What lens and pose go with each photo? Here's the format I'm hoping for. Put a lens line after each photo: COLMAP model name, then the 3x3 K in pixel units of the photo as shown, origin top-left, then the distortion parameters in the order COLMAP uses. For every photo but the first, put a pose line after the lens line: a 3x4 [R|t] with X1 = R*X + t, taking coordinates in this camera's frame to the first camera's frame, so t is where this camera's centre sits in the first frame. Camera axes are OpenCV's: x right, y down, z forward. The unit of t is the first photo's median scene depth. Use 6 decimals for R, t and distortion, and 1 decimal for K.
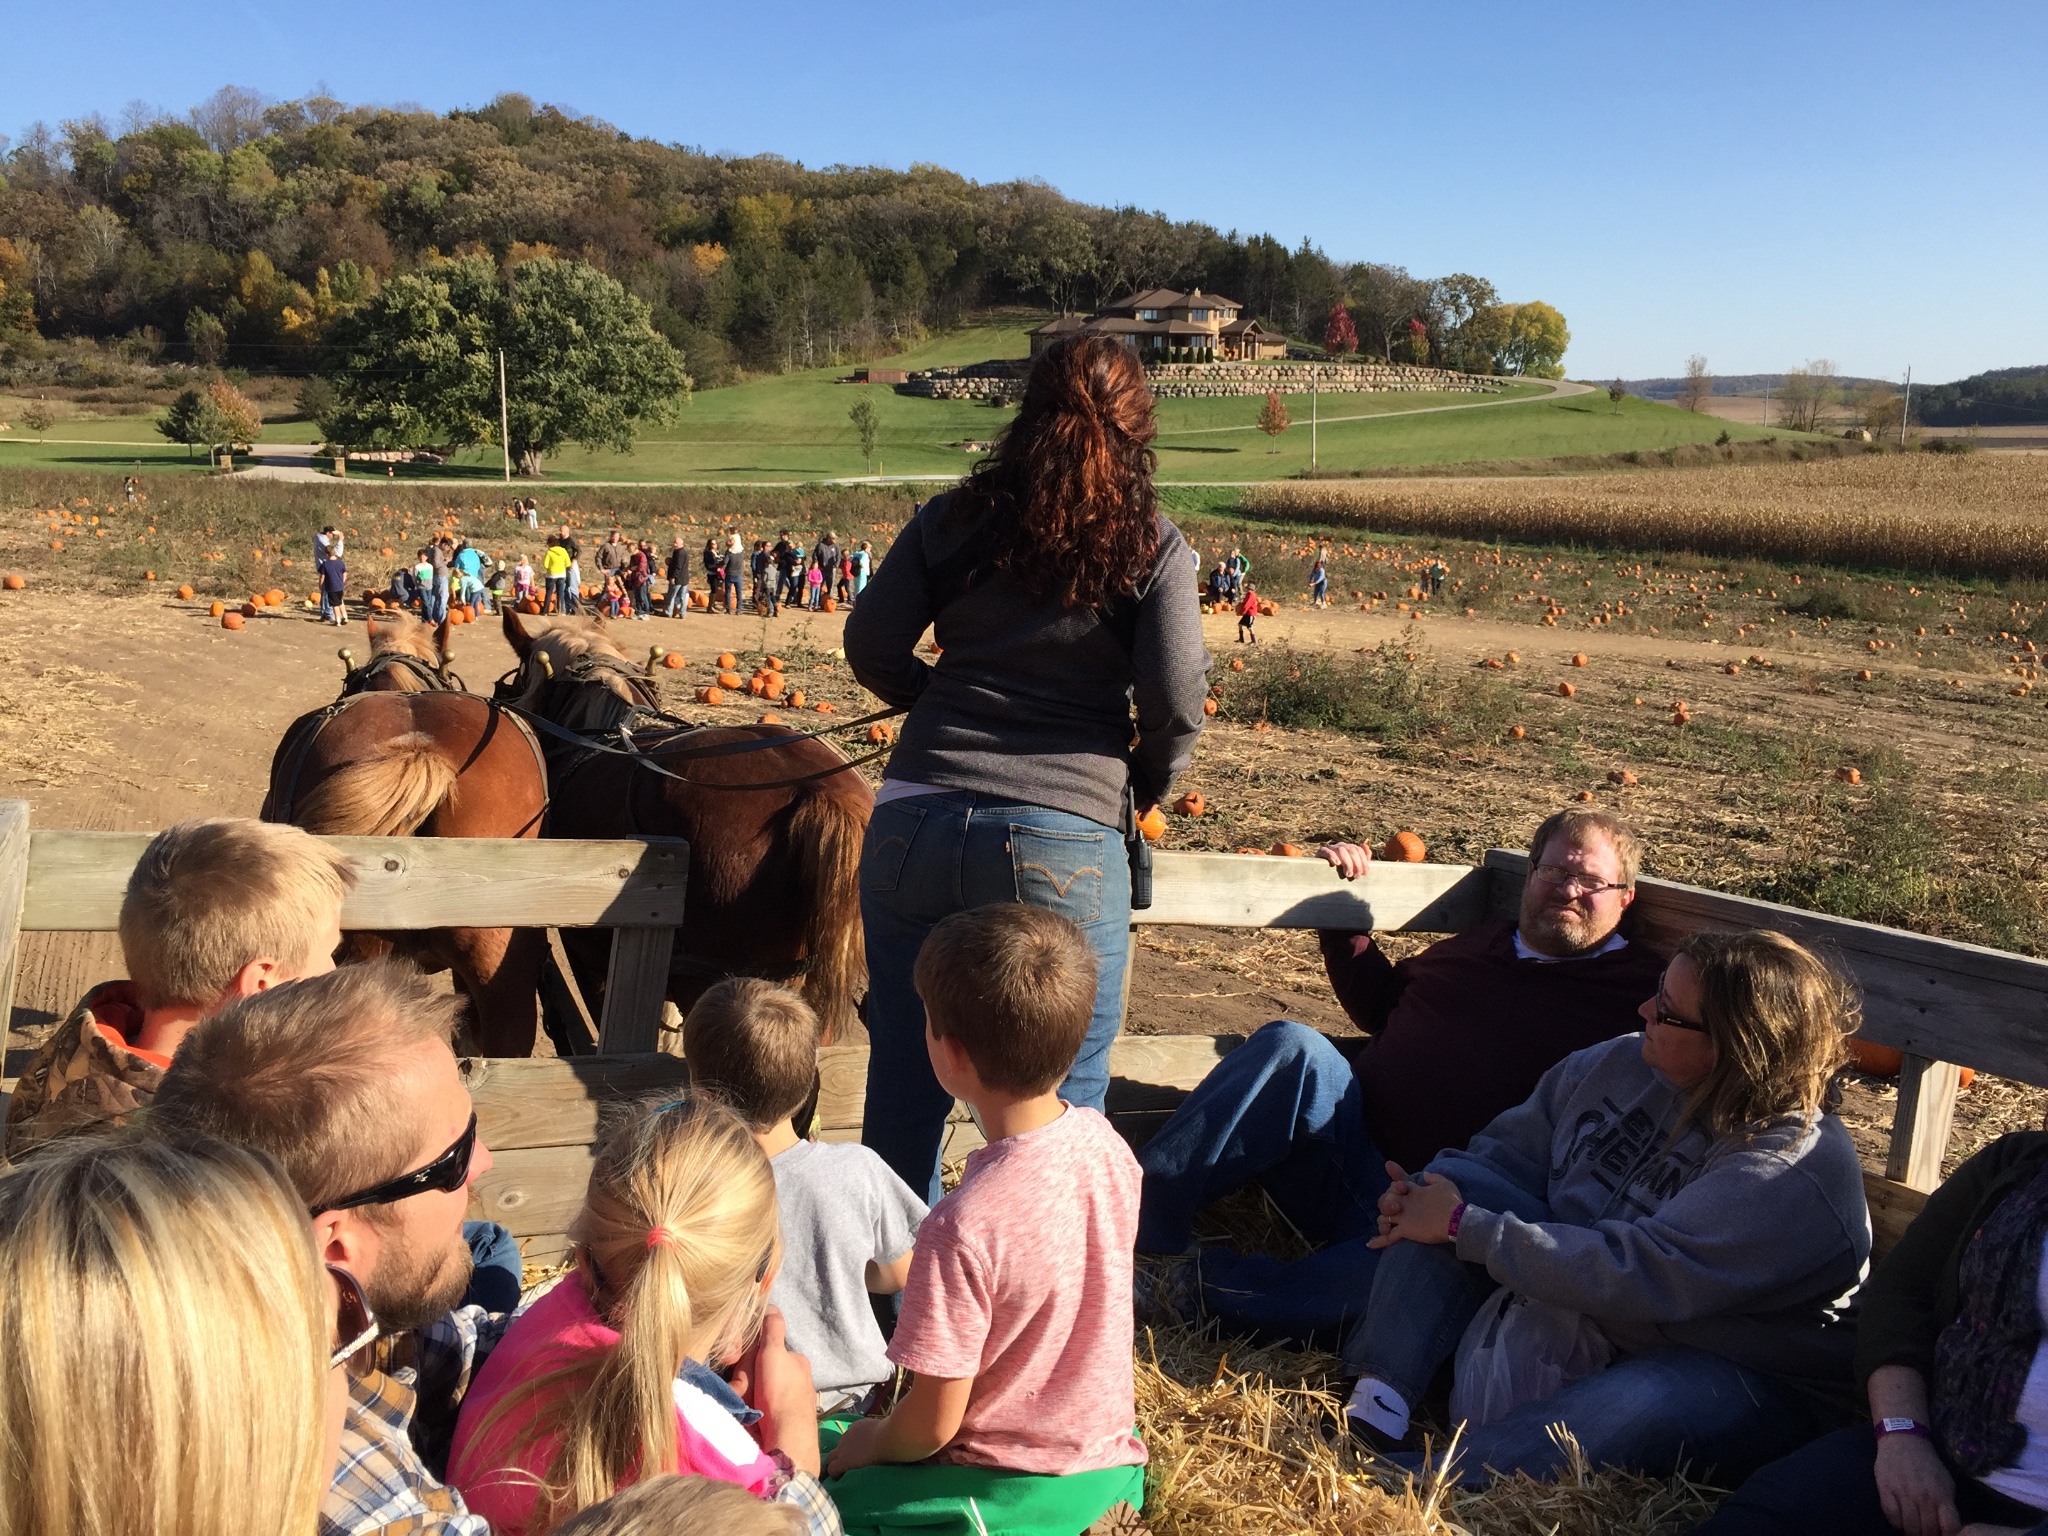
lens RADIAL K [[1708.7, 0, 1017.8], [0, 1708.7, 787.5], [0, 0, 1]] dist [0.071671, 0.001230]
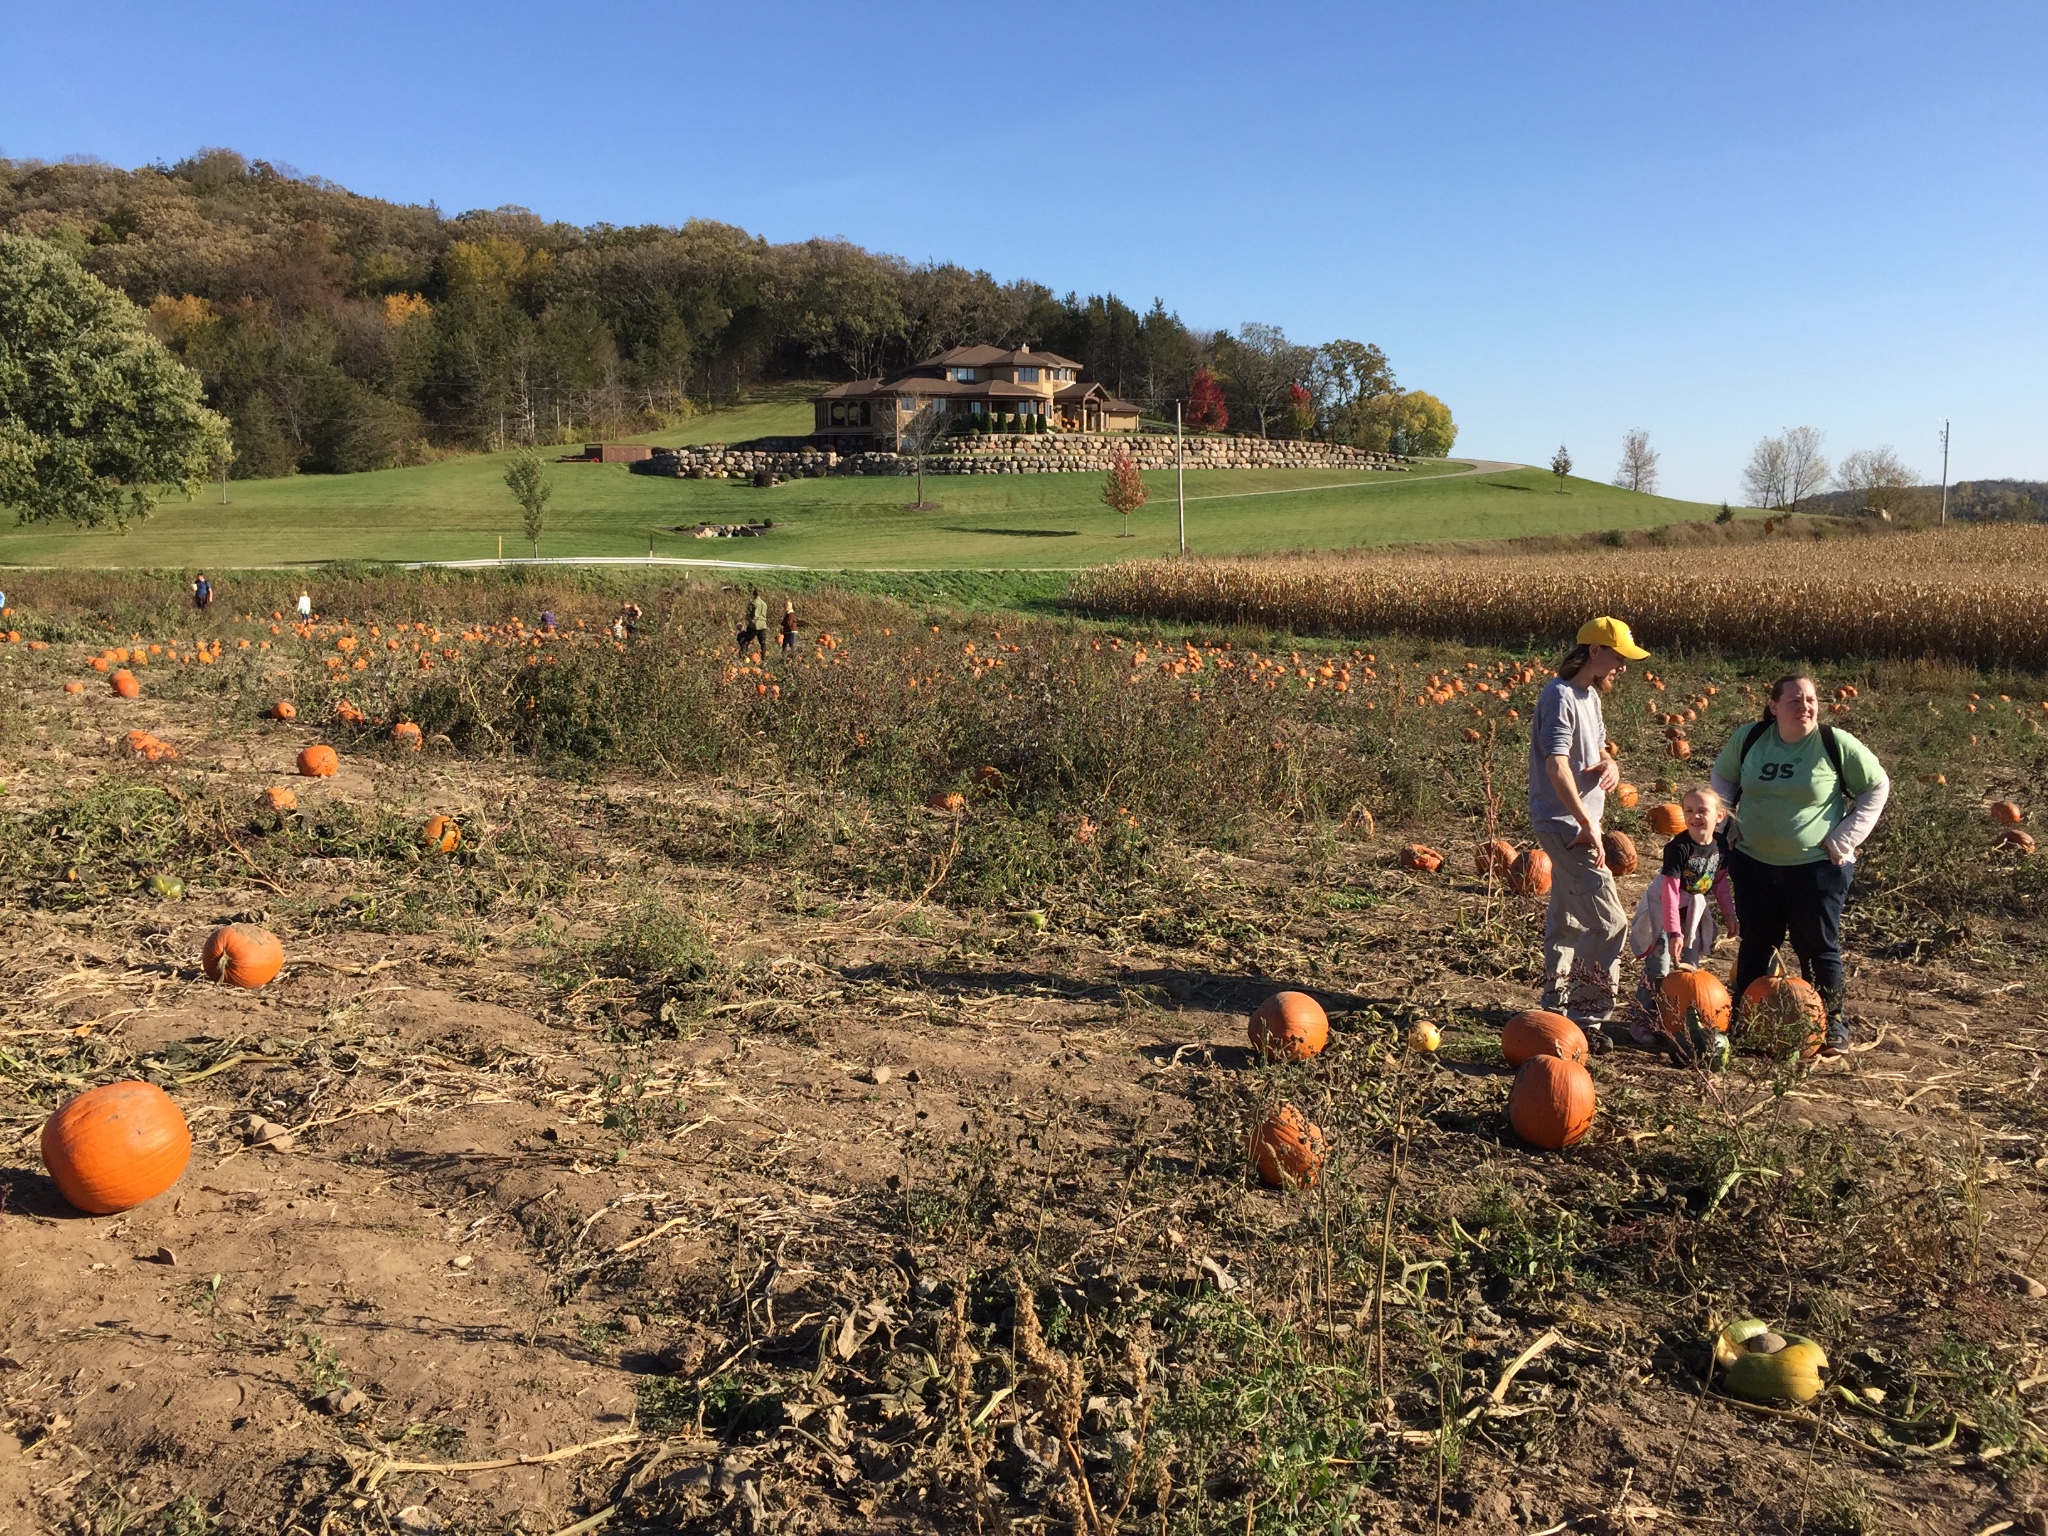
lens RADIAL K [[1708.7, 0, 1025.2], [0, 1708.7, 765.4], [0, 0, 1]] dist [0.071671, 0.001230]
pose [[0.996550, -0.018009, 0.081019, 0.034533], [0.024868, 0.996116, -0.084461, -0.029027], [-0.079183, 0.086185, 0.993128, 0.218414]]
